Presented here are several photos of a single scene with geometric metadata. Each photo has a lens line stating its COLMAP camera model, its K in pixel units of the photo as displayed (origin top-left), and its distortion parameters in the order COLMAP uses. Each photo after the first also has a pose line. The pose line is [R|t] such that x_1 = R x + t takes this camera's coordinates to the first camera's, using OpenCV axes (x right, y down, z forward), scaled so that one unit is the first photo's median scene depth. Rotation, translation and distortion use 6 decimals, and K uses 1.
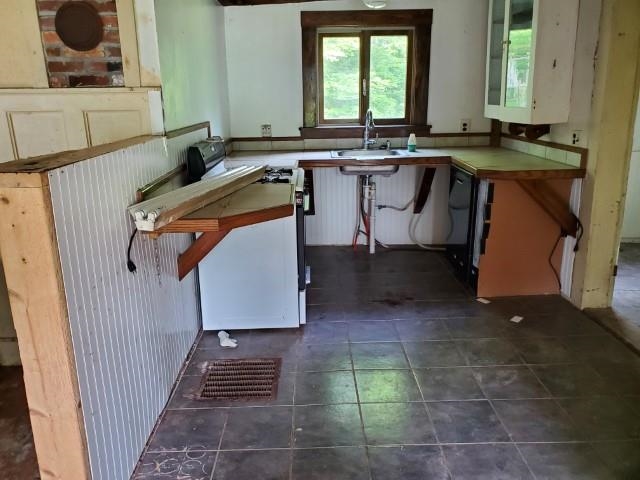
lens RADIAL K [[522.7, 0, 320.1], [0, 522.7, 238.2], [0, 0, 1]] dist [-0.004713, -0.002963]
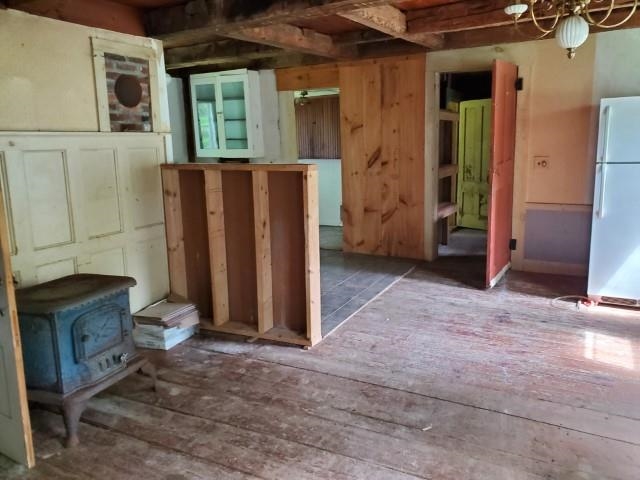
lens RADIAL K [[522.7, 0, 320.1], [0, 522.7, 239.1], [0, 0, 1]] dist [-0.004713, -0.002963]
pose [[0.485015, -0.165545, 0.858694, -1.509676], [0.243616, 0.968626, 0.049137, 0.056544], [-0.839888, 0.185360, 0.510128, -0.125677]]
